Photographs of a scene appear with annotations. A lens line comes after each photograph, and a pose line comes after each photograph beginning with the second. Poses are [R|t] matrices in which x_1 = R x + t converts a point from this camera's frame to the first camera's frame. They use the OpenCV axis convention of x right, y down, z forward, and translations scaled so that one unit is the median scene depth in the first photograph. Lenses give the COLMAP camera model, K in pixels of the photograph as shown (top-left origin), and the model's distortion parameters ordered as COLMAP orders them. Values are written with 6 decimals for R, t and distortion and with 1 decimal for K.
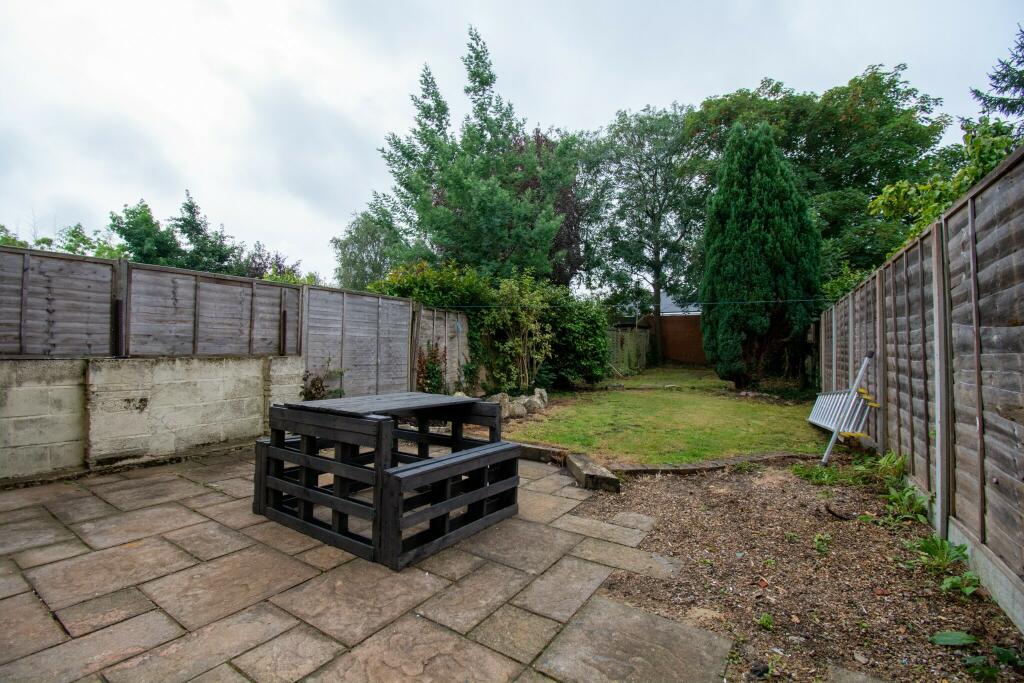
lens RADIAL K [[451.9, 0, 515.3], [0, 451.9, 341.1], [0, 0, 1]] dist [0.020830, -0.026792]
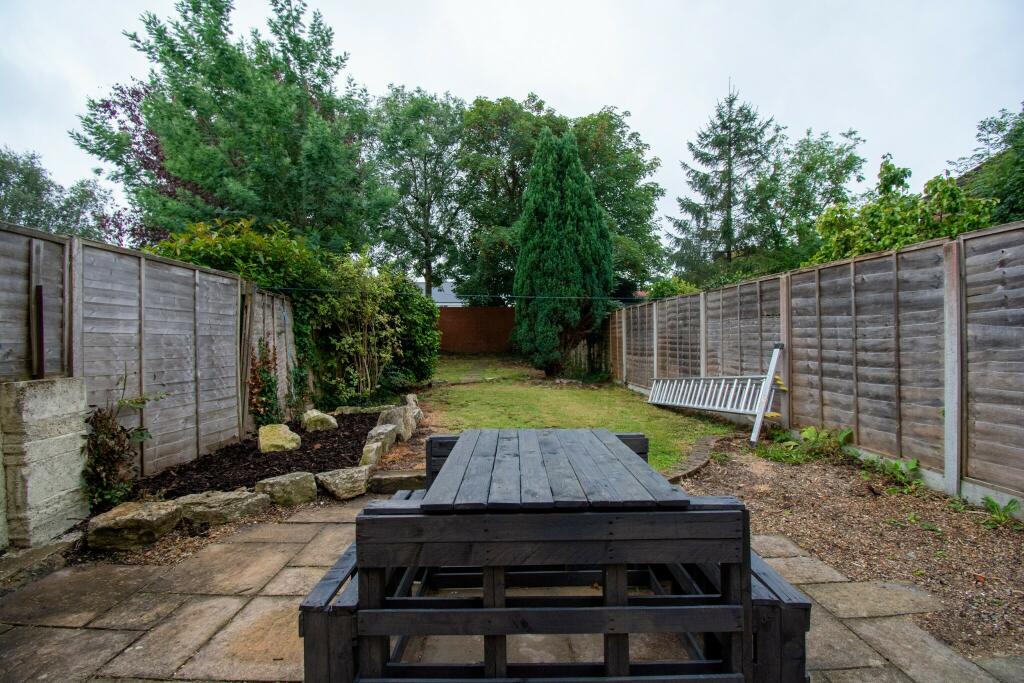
lens RADIAL K [[451.9, 0, 515.3], [0, 451.9, 341.1], [0, 0, 1]] dist [0.020830, -0.026792]
pose [[0.827191, -0.020742, 0.561538, -0.219897], [0.008318, 0.999661, 0.024672, -0.009387], [-0.561859, -0.015738, 0.827083, 0.192781]]
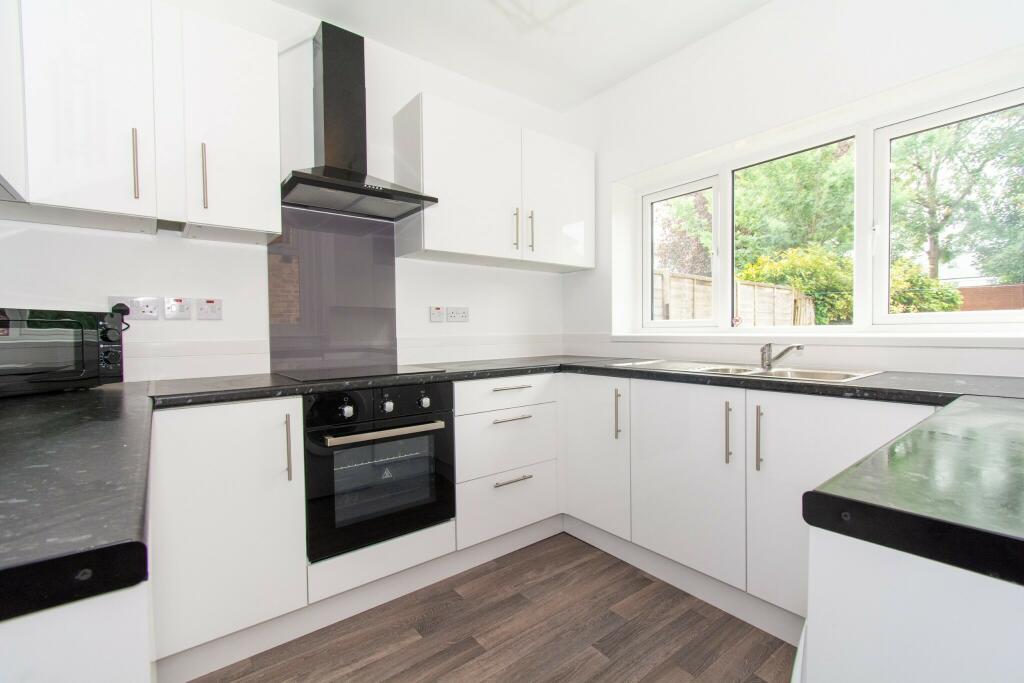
lens RADIAL K [[453.0, 0, 512.0], [0, 453.0, 341.5], [0, 0, 1]] dist [0.001011, 0.000036]
pose [[0.948225, -0.018966, -0.317033, -0.409651], [0.030795, 0.999002, 0.032342, -0.020647], [0.316104, -0.040430, 0.947863, -0.117165]]
